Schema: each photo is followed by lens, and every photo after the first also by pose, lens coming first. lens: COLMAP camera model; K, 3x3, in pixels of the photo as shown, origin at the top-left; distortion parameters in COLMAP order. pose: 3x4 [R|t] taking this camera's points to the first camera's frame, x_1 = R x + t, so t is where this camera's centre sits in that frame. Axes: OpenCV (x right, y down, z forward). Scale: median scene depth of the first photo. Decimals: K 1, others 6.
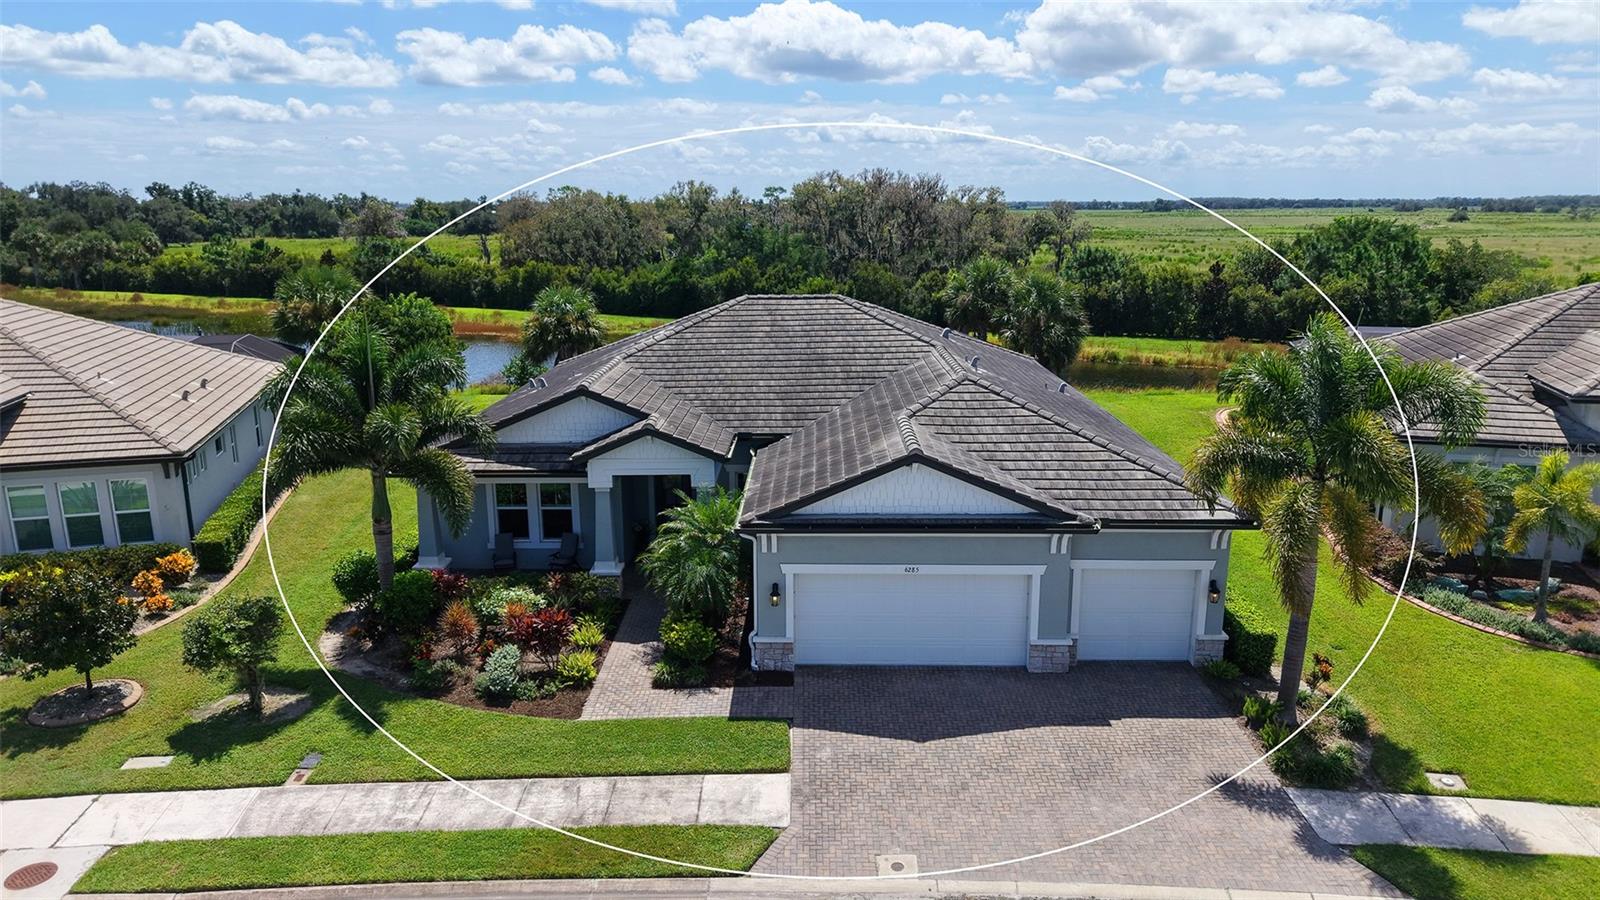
lens RADIAL K [[1066.8, 0, 800.0], [0, 1066.8, 450.0], [0, 0, 1]] dist [-0.003094, -0.002993]
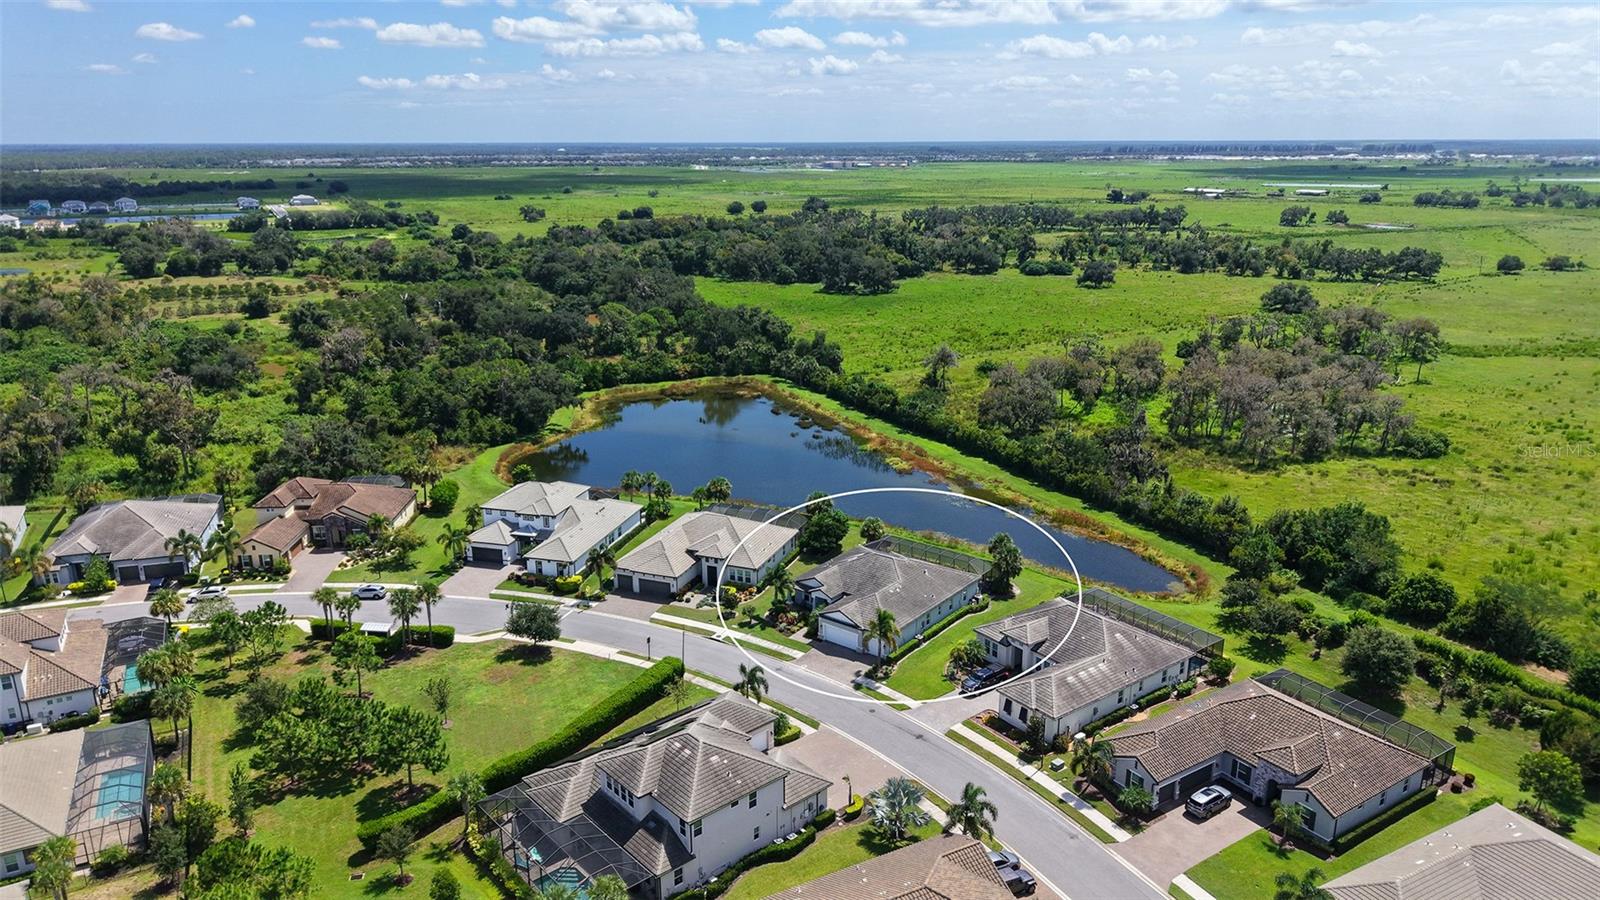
lens RADIAL K [[1062.9, 0, 800.0], [0, 1062.9, 450.0], [0, 0, 1]] dist [0.065468, -0.081923]
pose [[0.795313, 0.170676, -0.581675, 3.096479], [-0.131817, 0.985277, 0.108872, -1.433405], [0.591693, -0.009912, 0.806102, -3.766372]]
